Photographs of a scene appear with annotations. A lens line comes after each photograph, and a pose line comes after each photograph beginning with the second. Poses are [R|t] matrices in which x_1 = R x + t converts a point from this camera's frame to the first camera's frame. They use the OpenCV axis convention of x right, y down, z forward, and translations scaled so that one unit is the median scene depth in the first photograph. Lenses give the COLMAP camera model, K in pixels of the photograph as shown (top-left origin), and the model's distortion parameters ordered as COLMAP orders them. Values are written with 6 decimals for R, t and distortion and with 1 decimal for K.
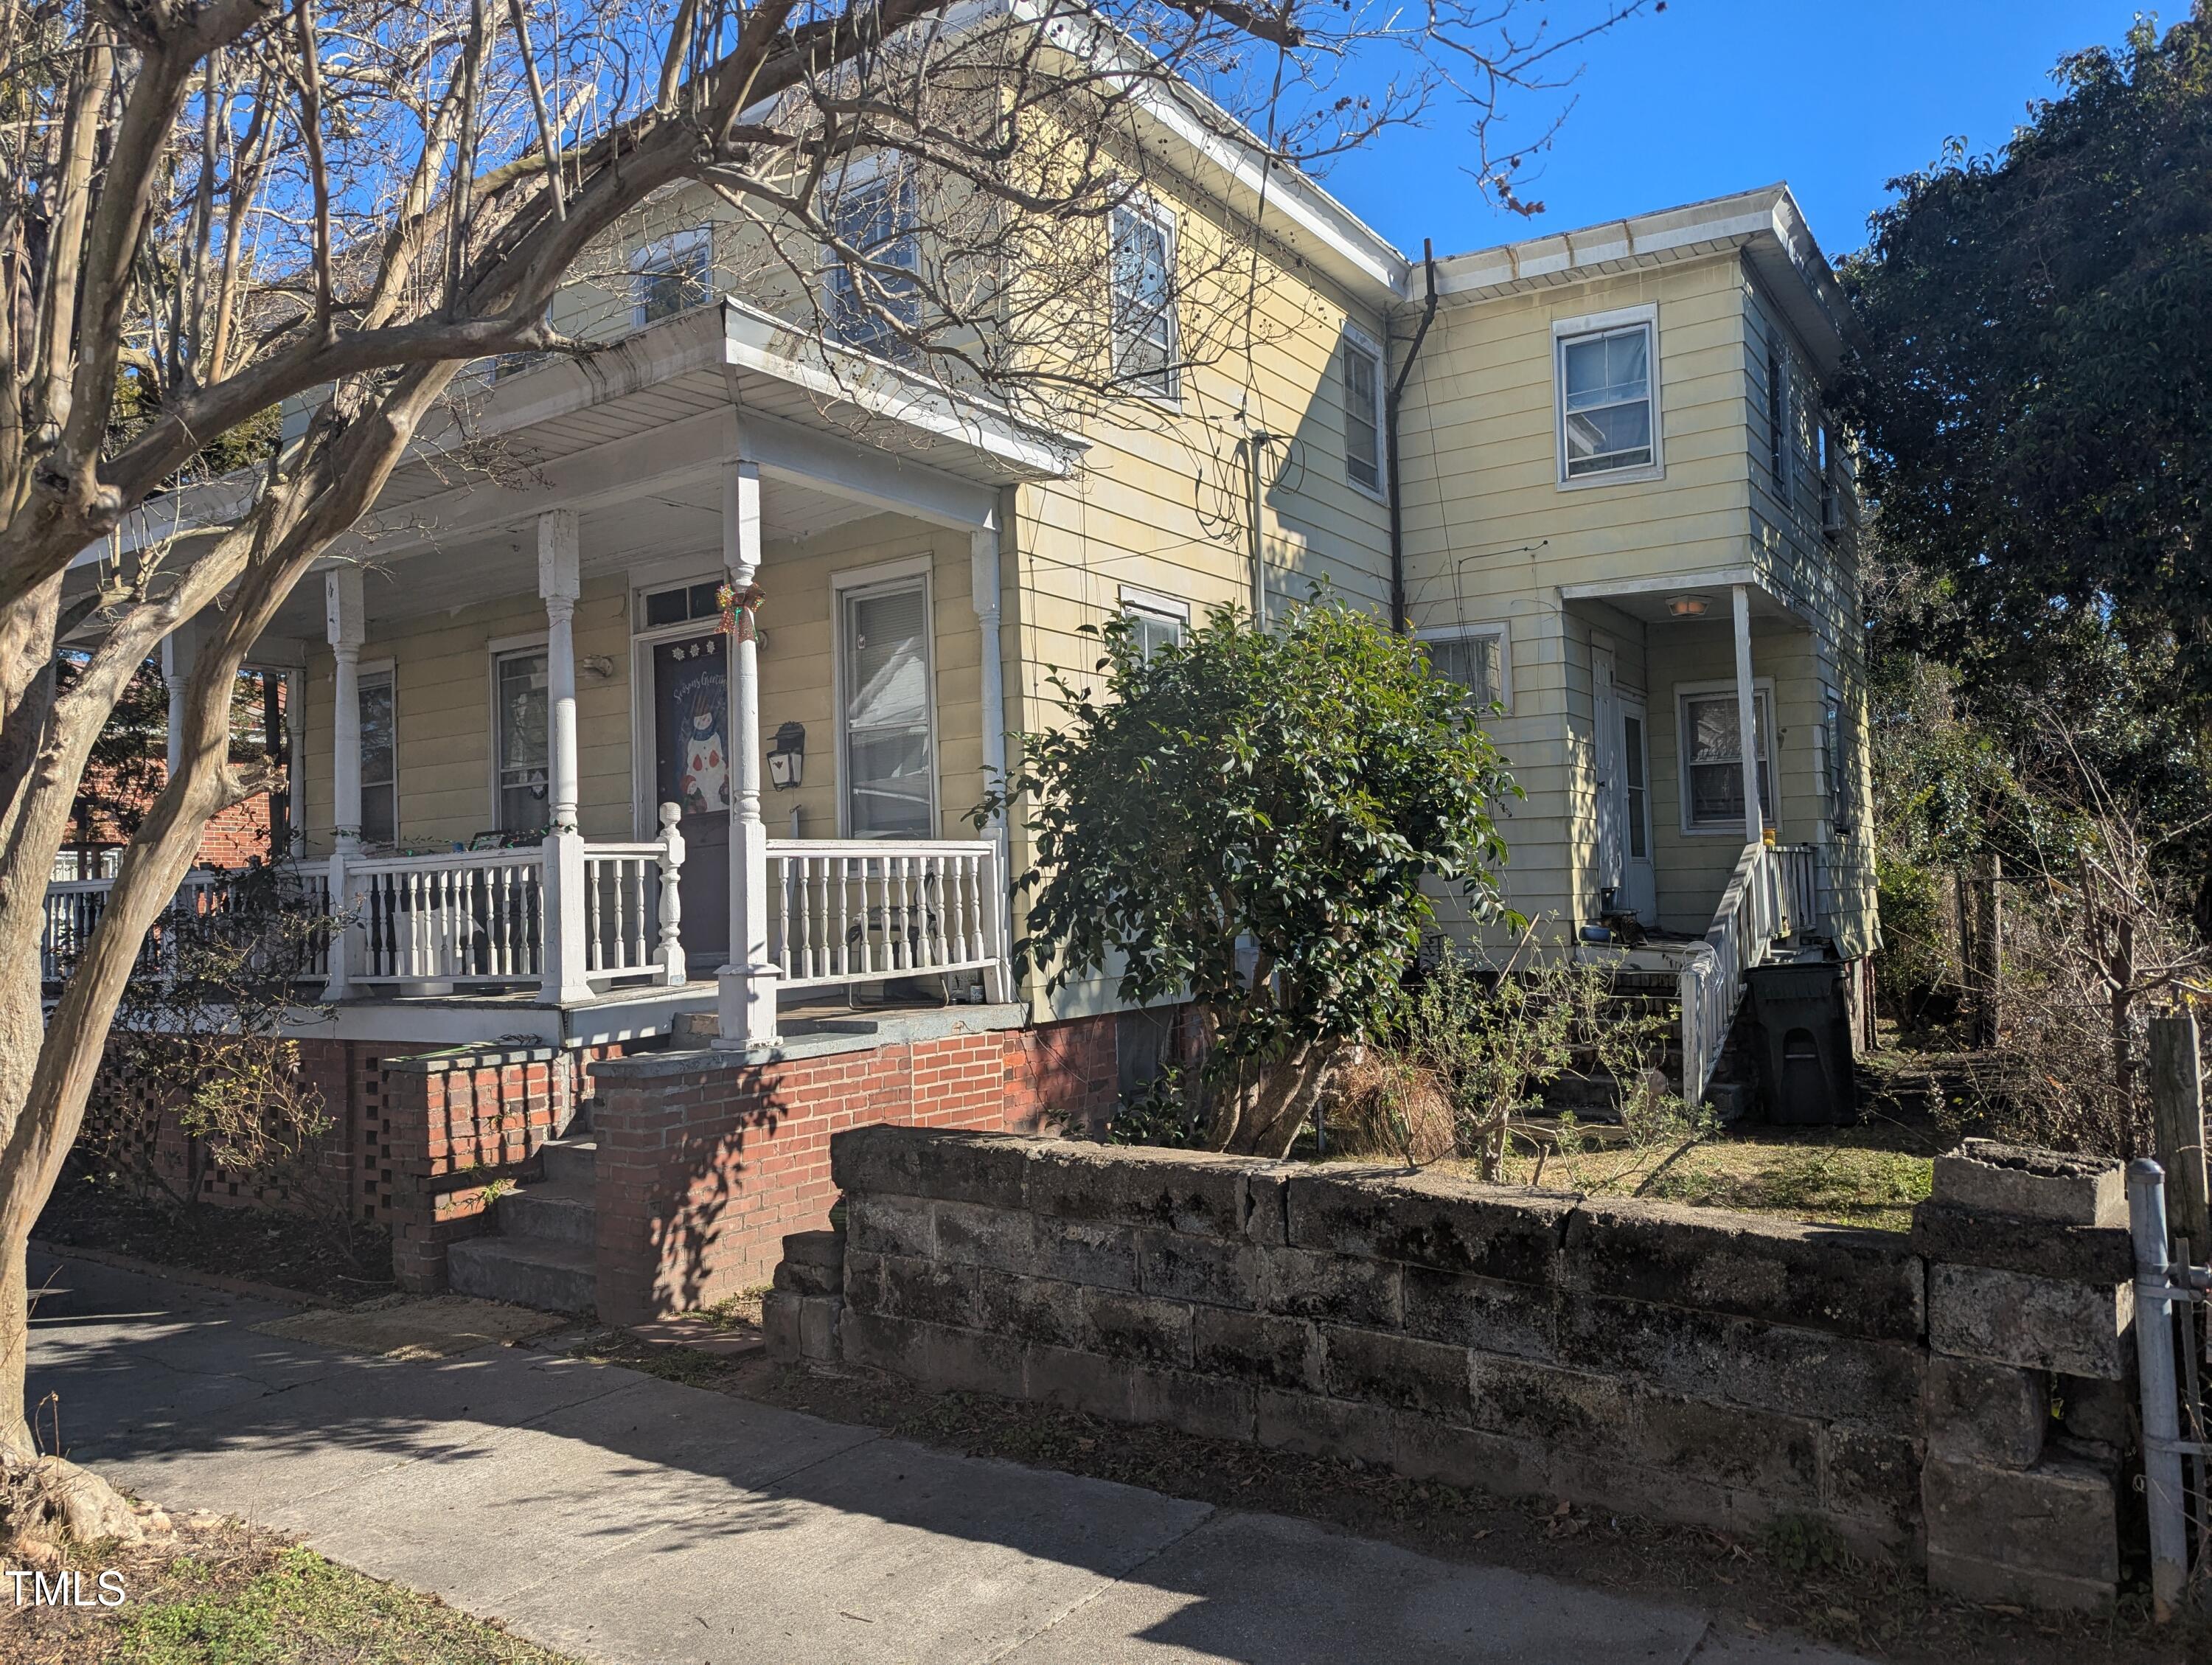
lens RADIAL K [[1610.3, 0, 1106.0], [0, 1610.3, 832.5], [0, 0, 1]] dist [0.070069, -0.001797]
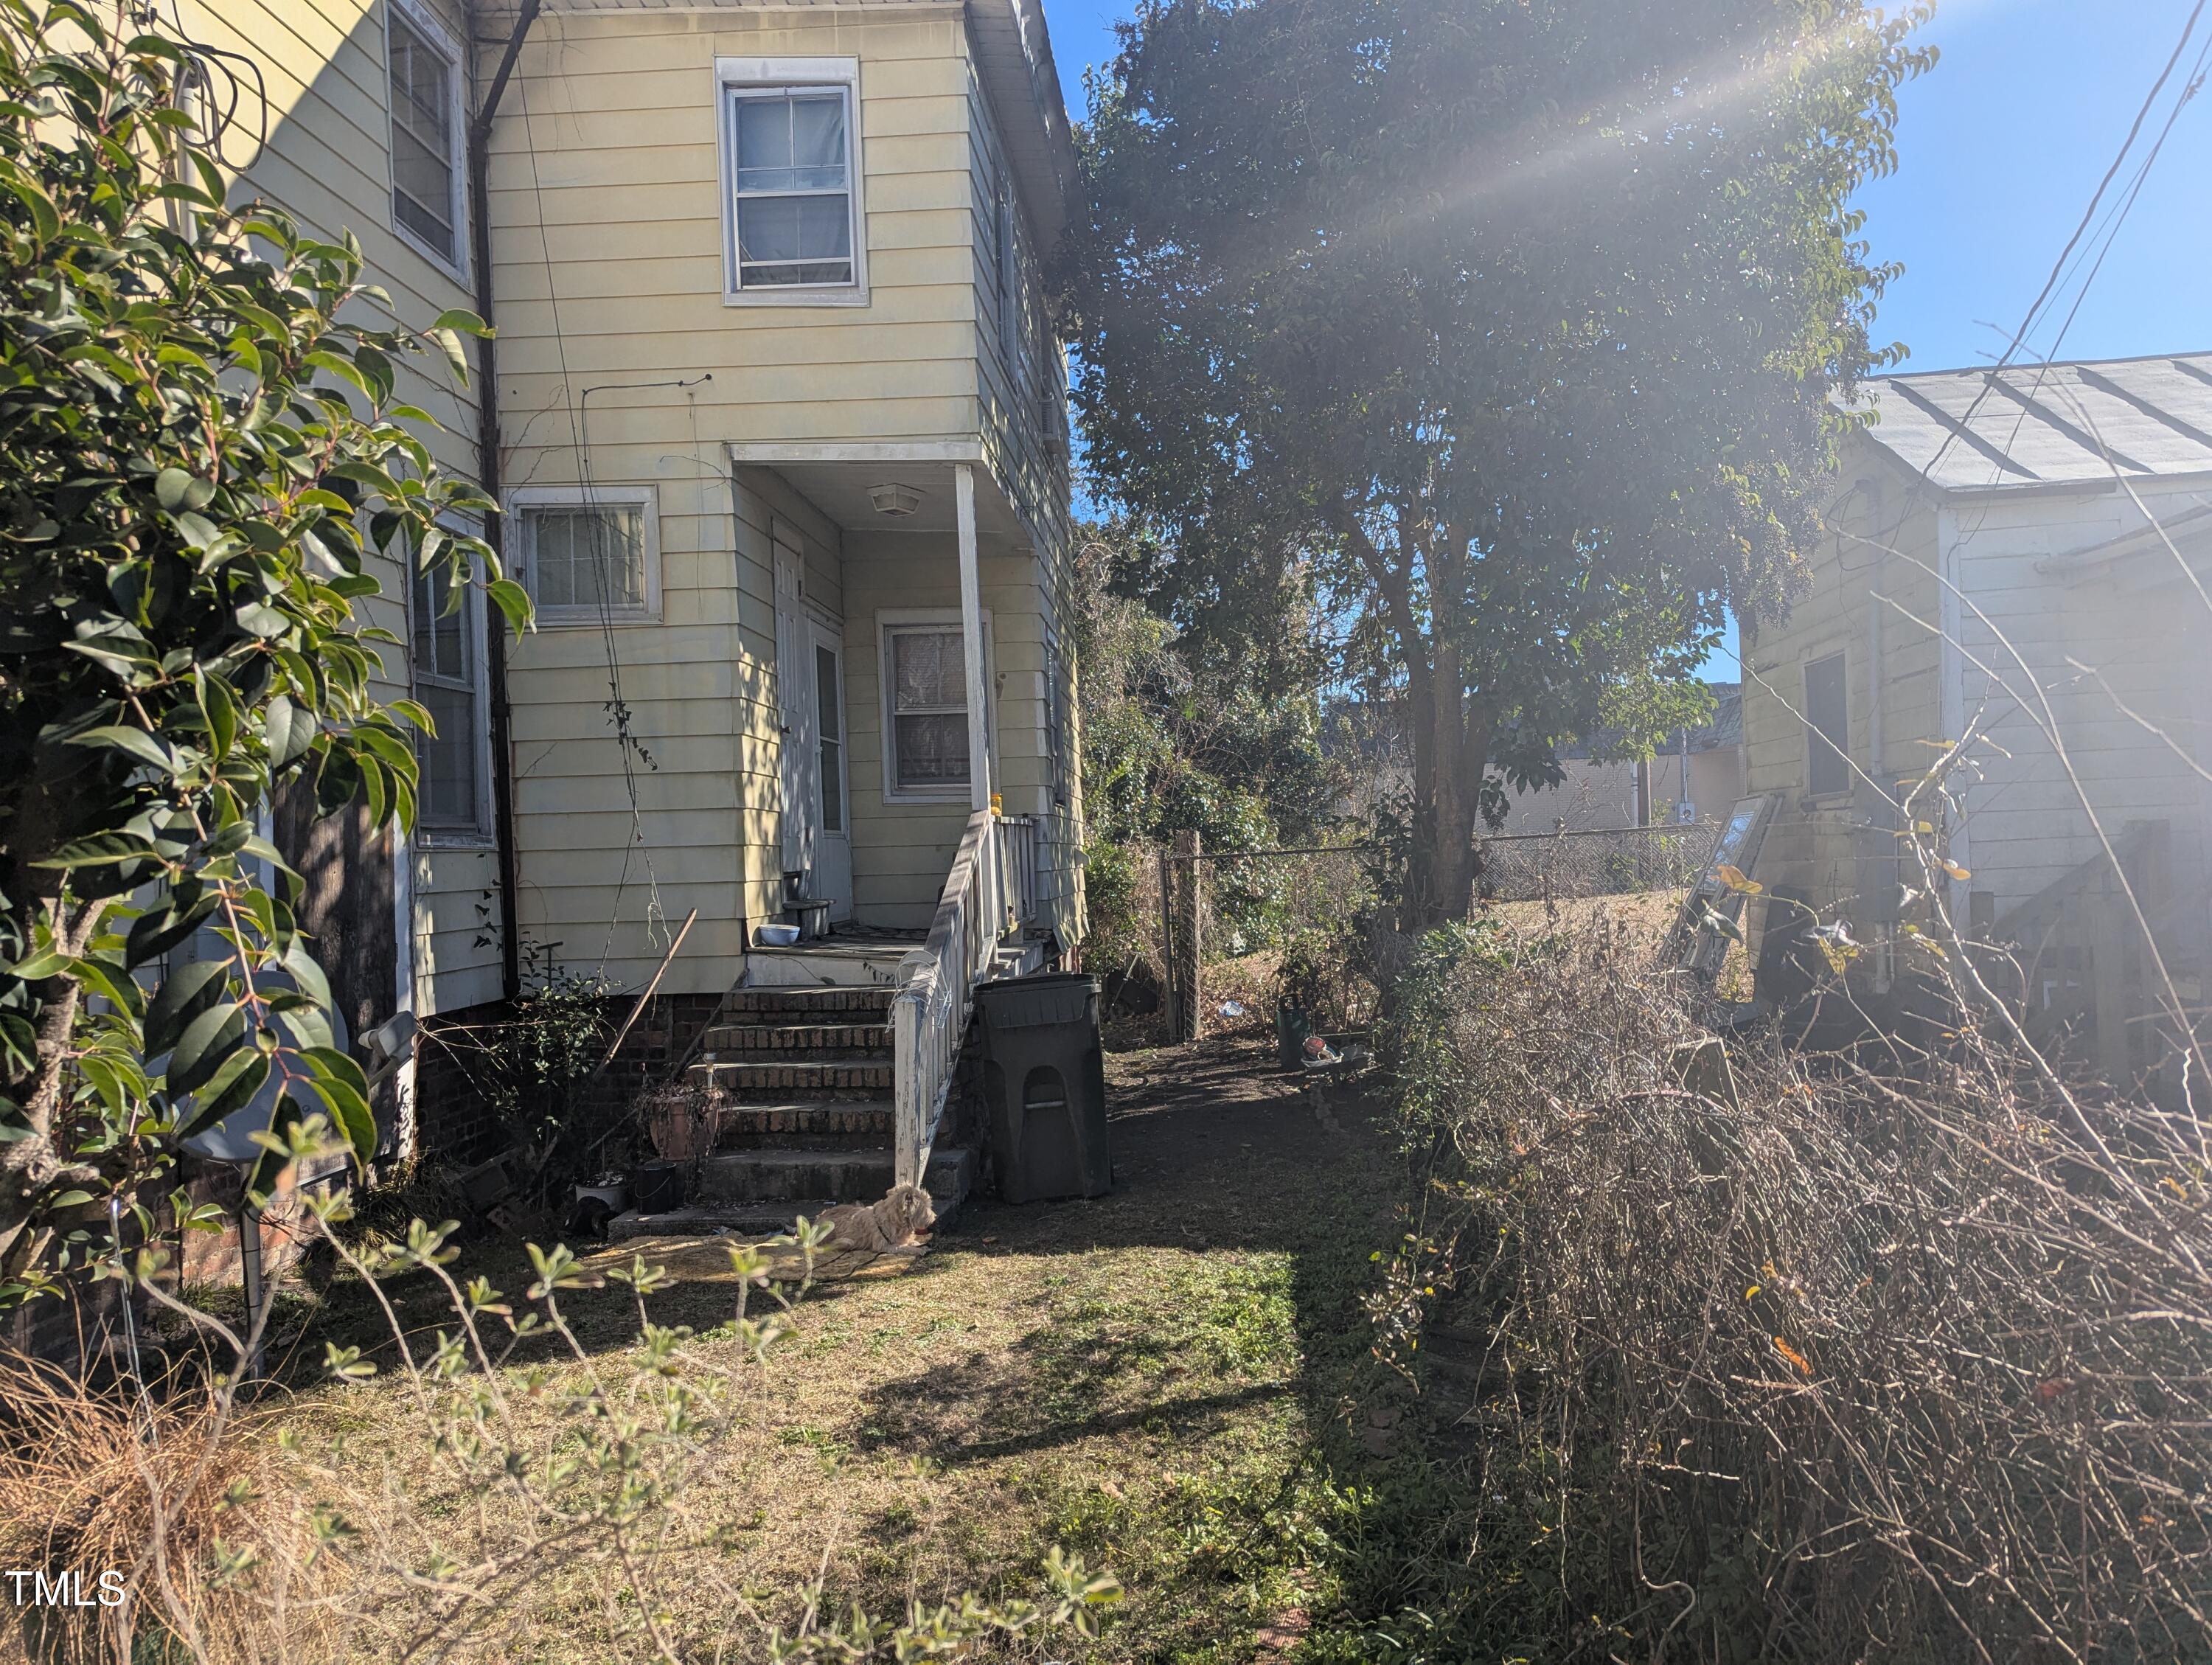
lens RADIAL K [[1524.7, 0, 1106.0], [0, 1524.7, 832.5], [0, 0, 1]] dist [-0.007334, -0.002417]
pose [[0.878493, 0.002805, 0.477747, 0.108292], [-0.006961, 0.999952, 0.006930, 0.011214], [-0.477704, -0.009414, 0.878470, 0.339669]]
